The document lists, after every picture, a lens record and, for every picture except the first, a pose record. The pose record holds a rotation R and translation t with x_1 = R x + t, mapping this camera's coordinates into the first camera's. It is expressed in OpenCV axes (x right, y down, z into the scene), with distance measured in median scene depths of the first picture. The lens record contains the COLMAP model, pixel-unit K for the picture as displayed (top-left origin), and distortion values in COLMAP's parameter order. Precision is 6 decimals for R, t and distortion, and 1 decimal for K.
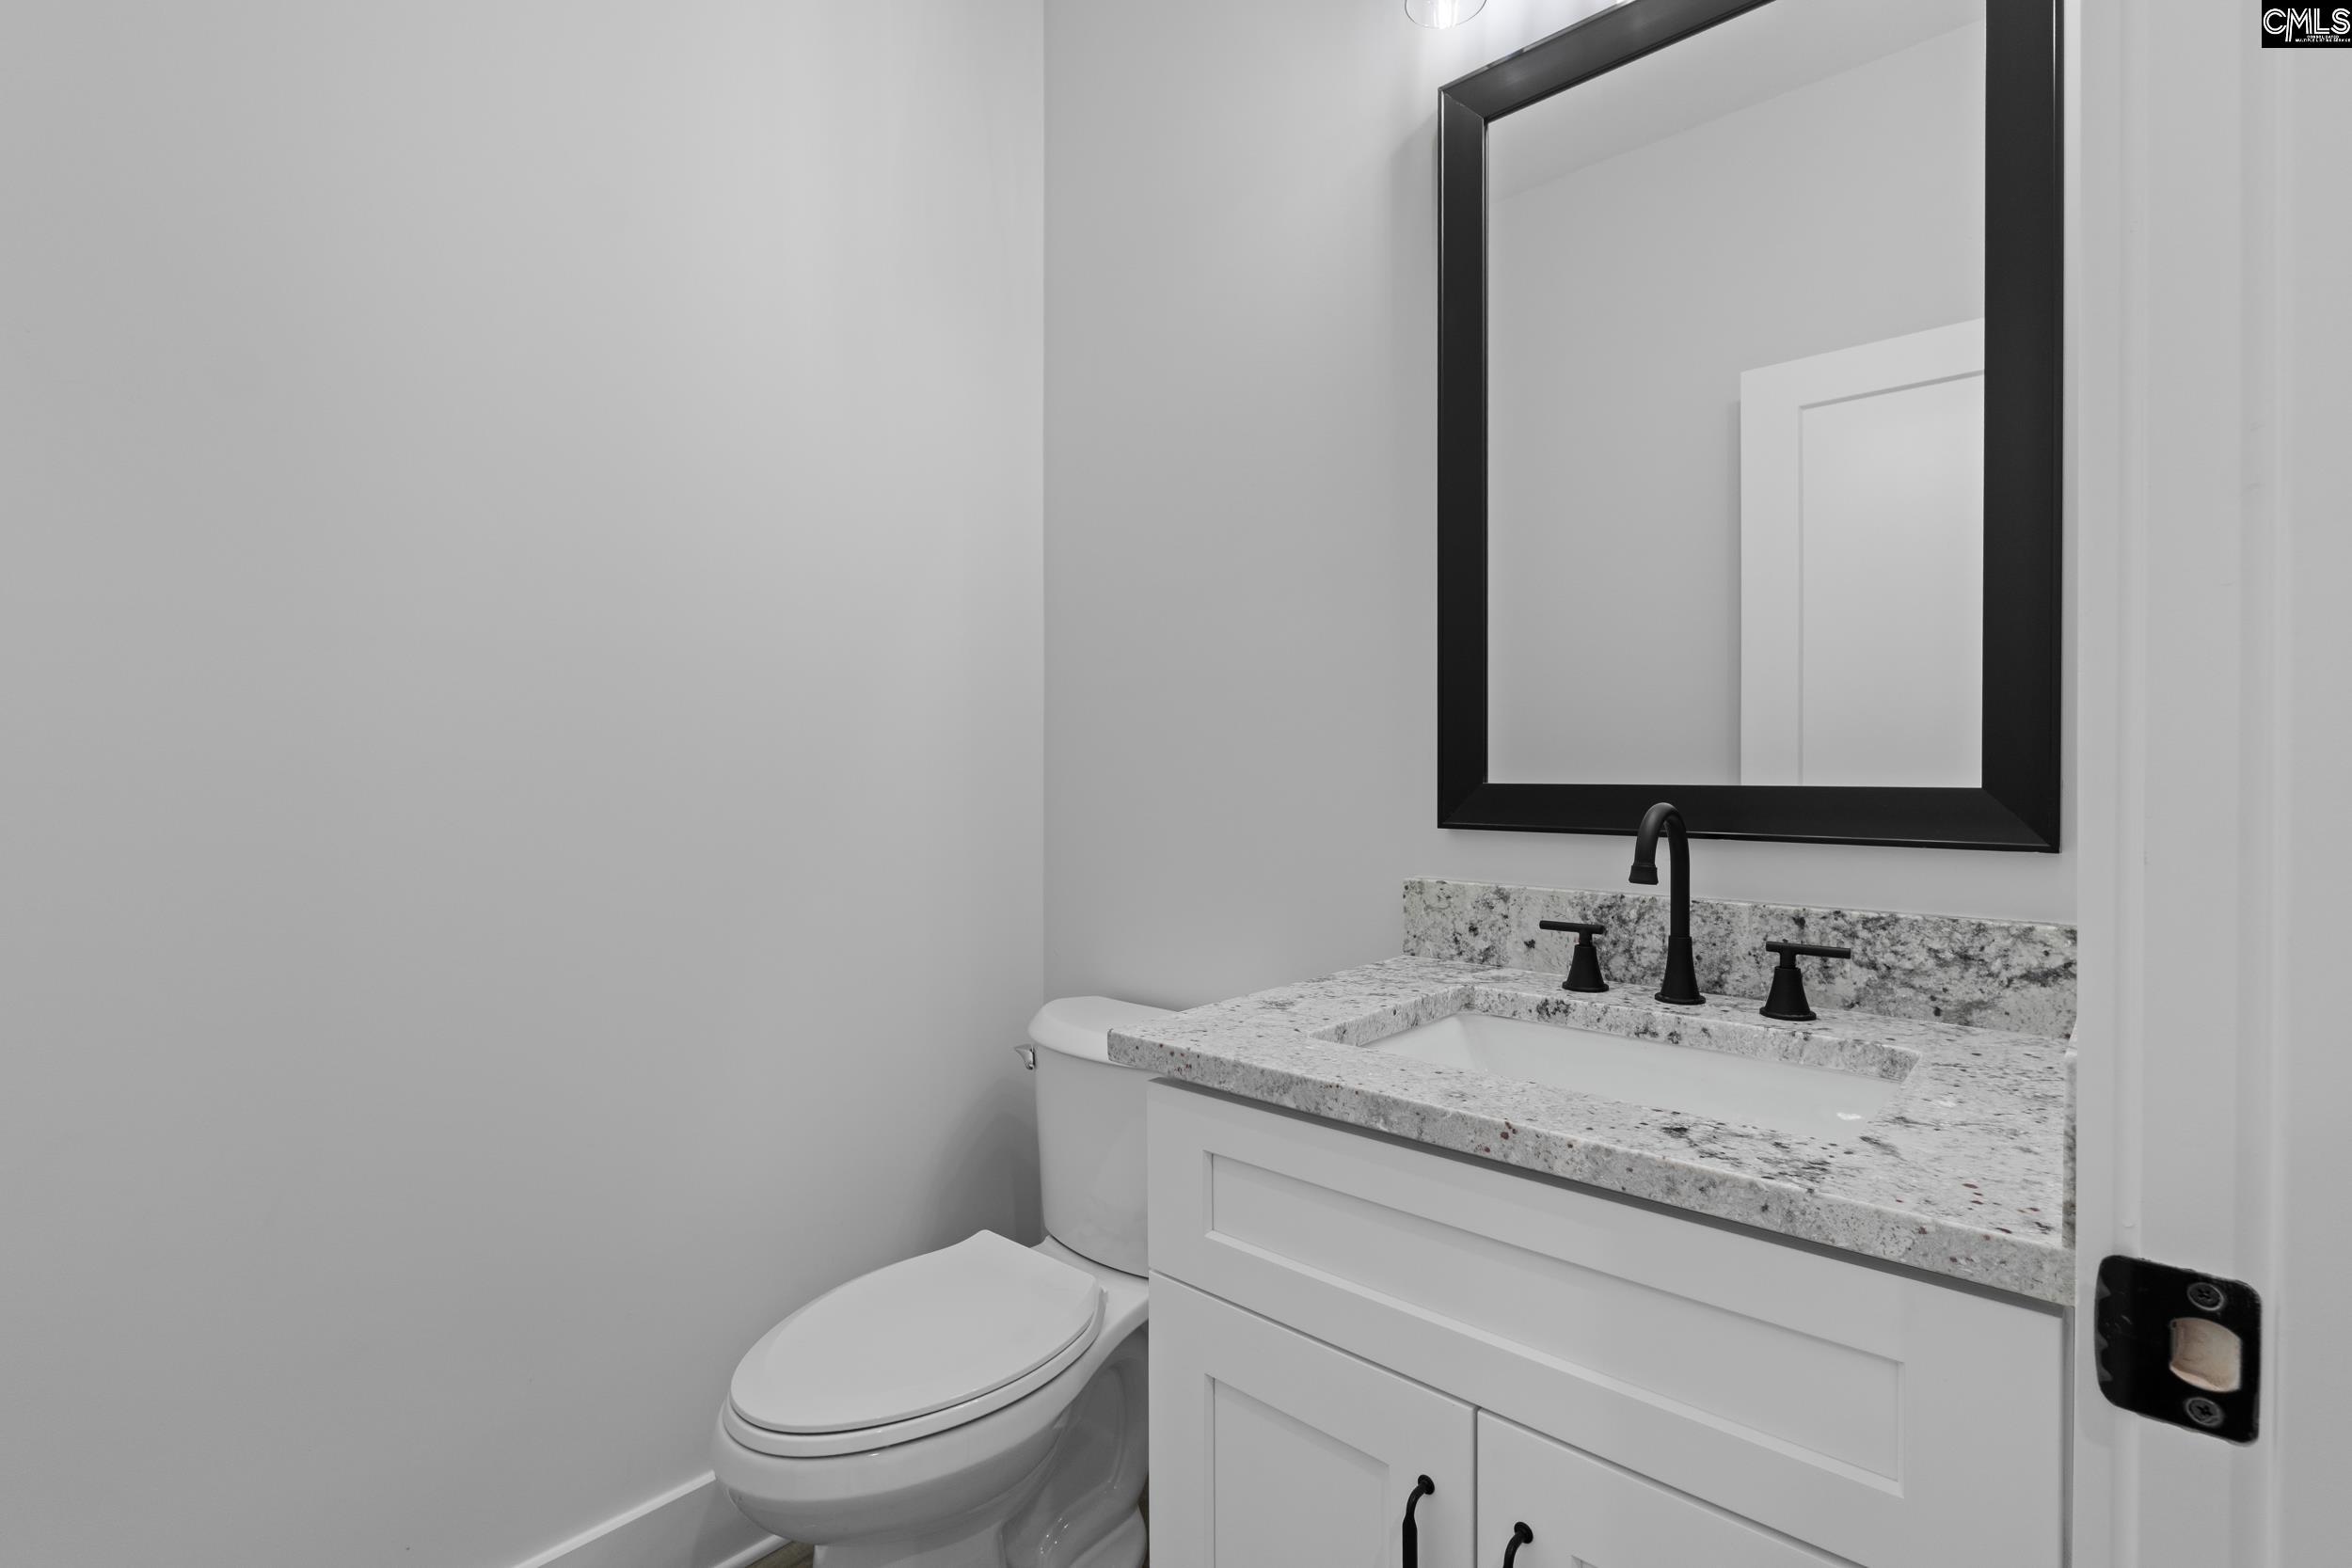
lens RADIAL K [[1089.1, 0, 1180.7], [0, 1089.1, 764.0], [0, 0, 1]] dist [-0.006296, 0.000396]
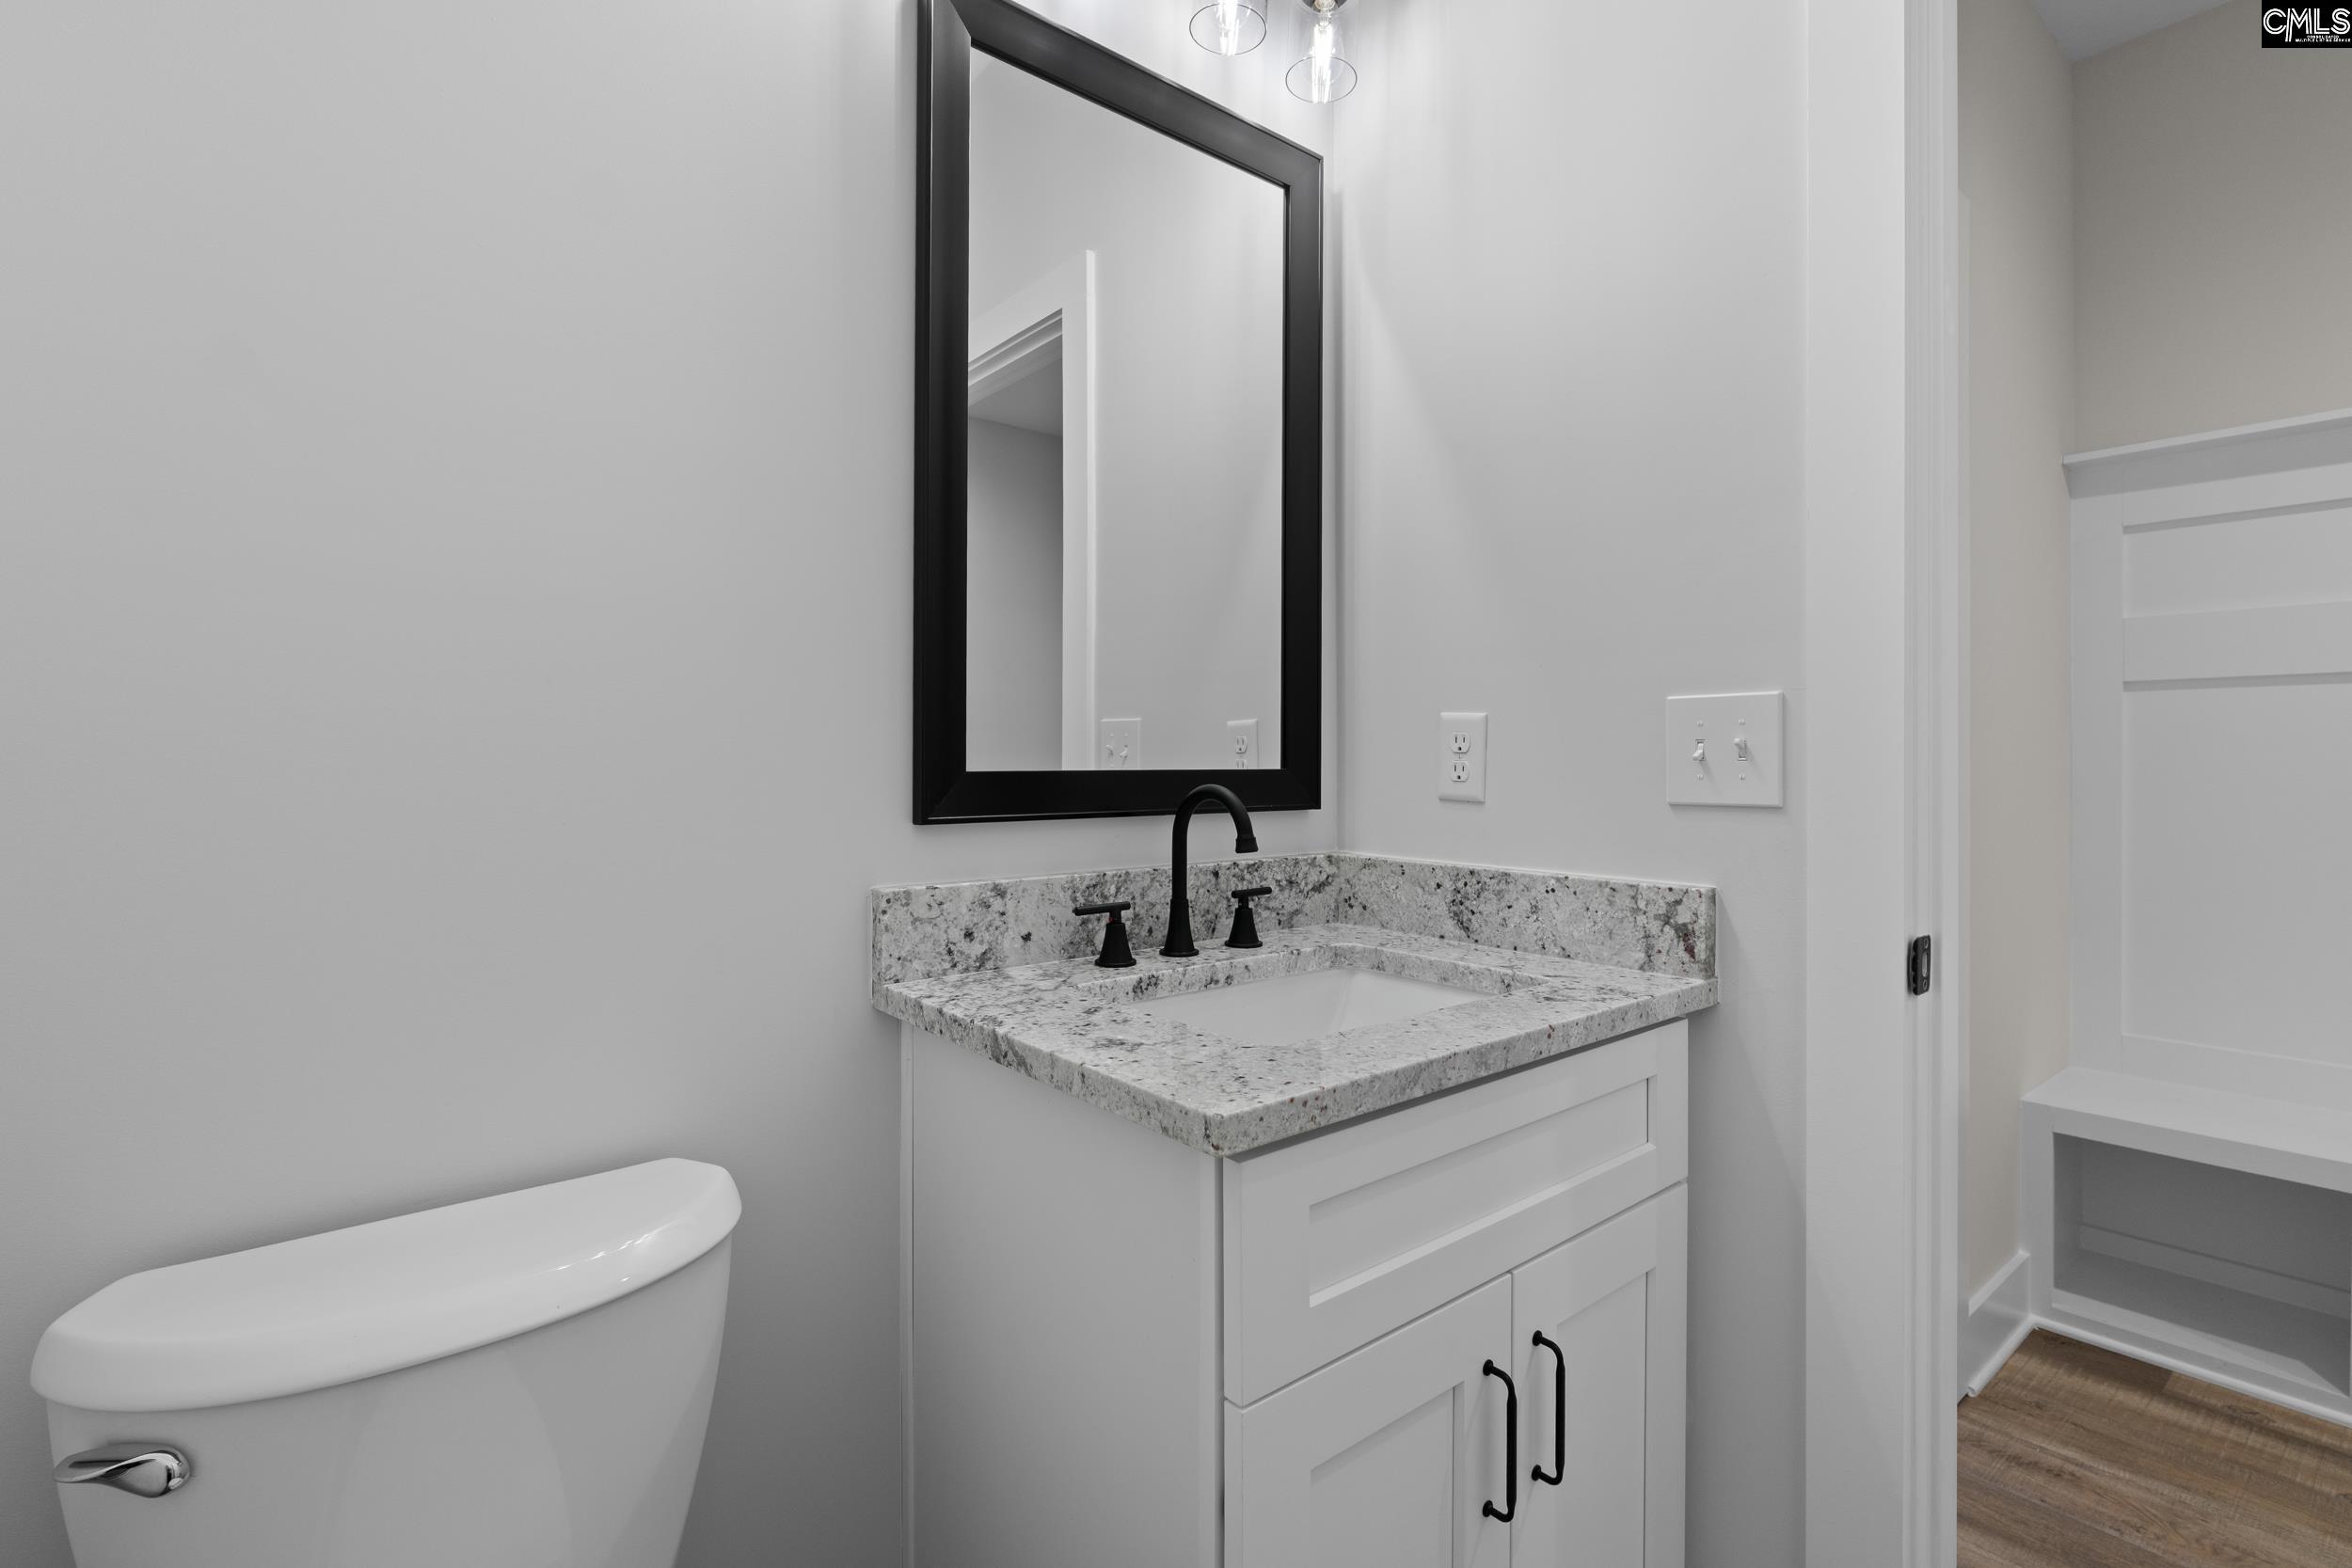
lens RADIAL K [[1089.1, 0, 1180.7], [0, 1089.1, 764.0], [0, 0, 1]] dist [-0.006296, 0.000396]
pose [[0.148403, -0.002137, 0.988925, -0.694665], [-0.004791, 0.999984, 0.002880, 0.010043], [-0.988915, -0.005165, 0.148390, 0.822823]]
